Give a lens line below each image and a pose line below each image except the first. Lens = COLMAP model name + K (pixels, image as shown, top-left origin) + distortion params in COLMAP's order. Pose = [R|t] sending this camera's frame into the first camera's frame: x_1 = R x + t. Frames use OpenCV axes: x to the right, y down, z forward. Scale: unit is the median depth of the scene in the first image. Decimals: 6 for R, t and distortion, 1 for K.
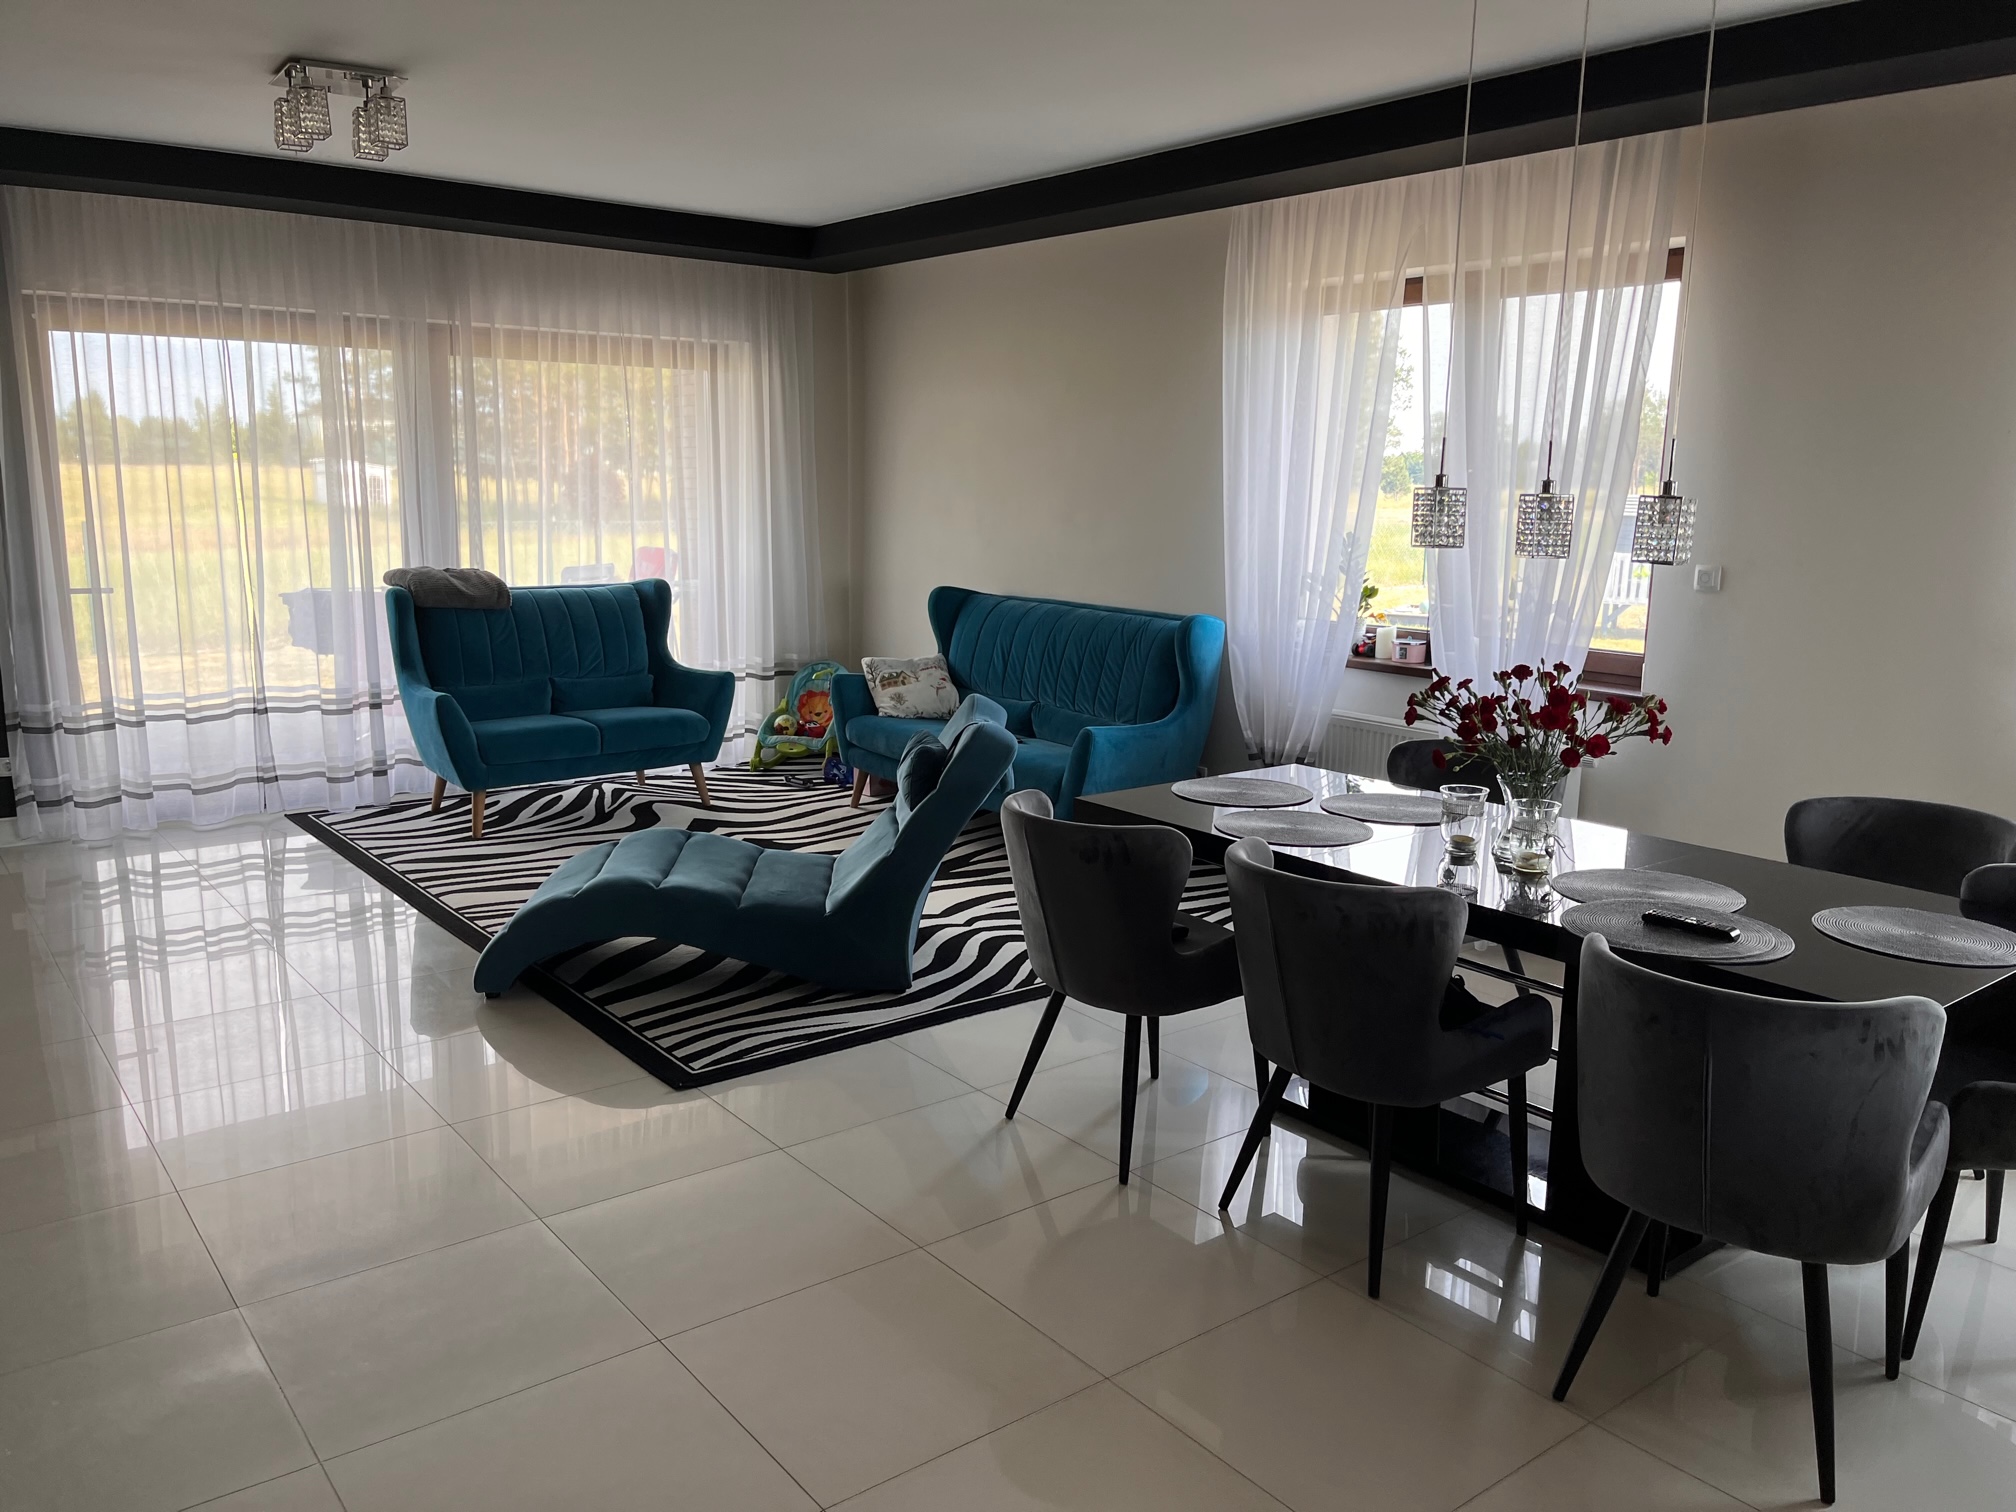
lens RADIAL K [[1525.1, 0, 1008.0], [0, 1525.1, 756.0], [0, 0, 1]] dist [0.001928, 0.000306]
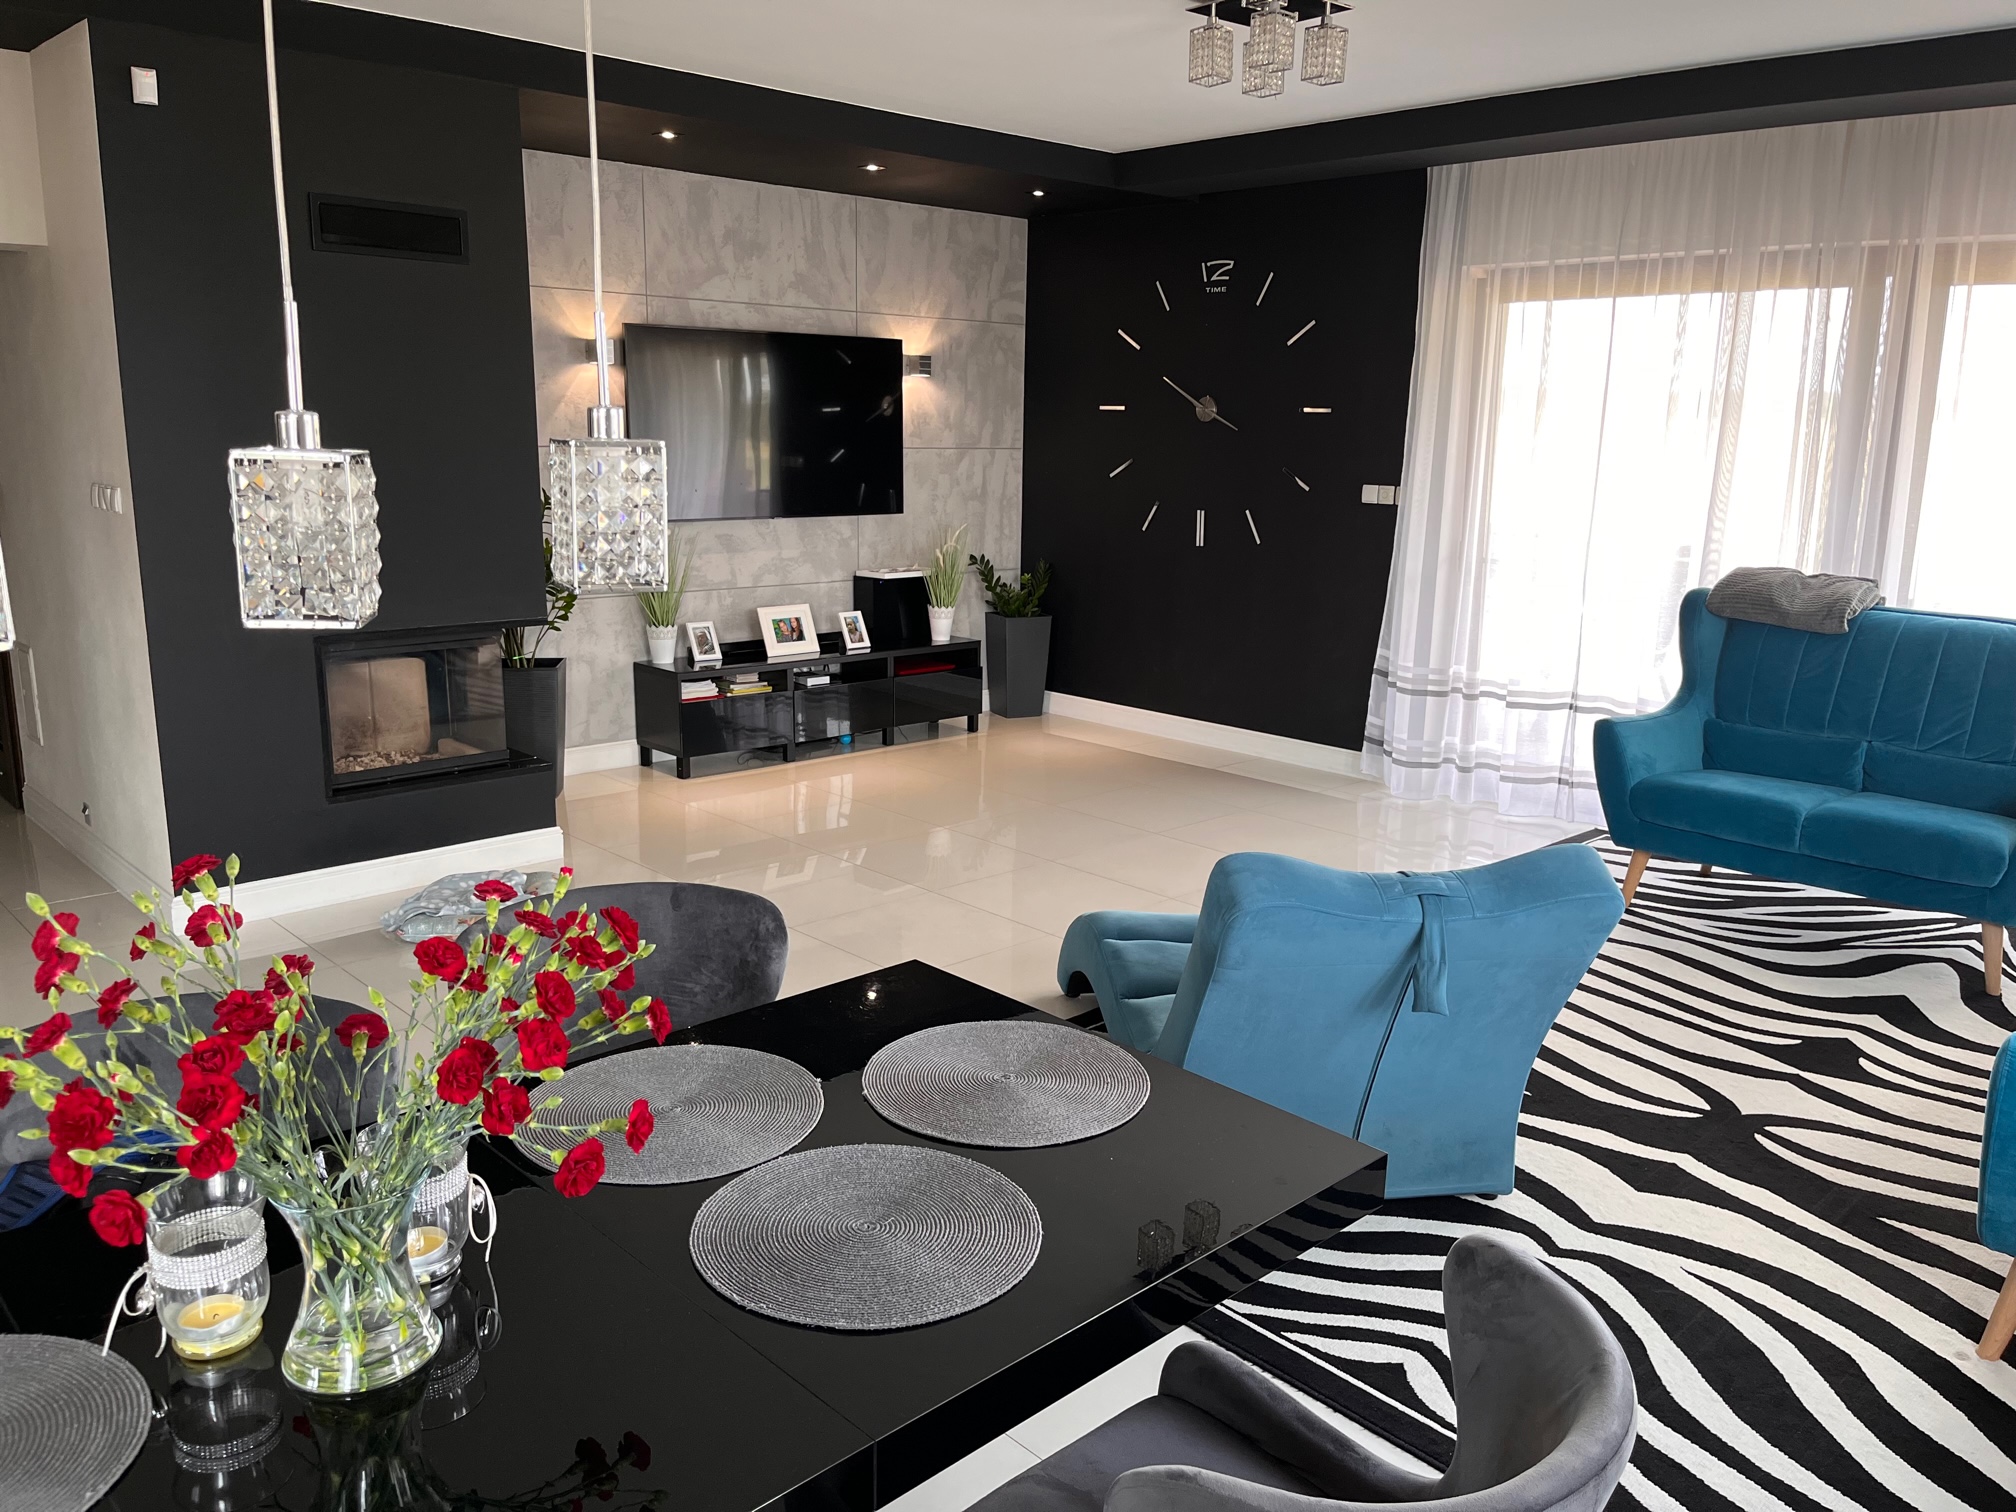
lens RADIAL K [[1525.1, 0, 1008.0], [0, 1525.1, 756.0], [0, 0, 1]] dist [0.001928, 0.000306]
pose [[0.092333, 0.211627, -0.972979, 0.398654], [-0.180556, 0.964513, 0.192651, -0.120857], [0.979221, 0.157889, 0.127267, 0.579479]]
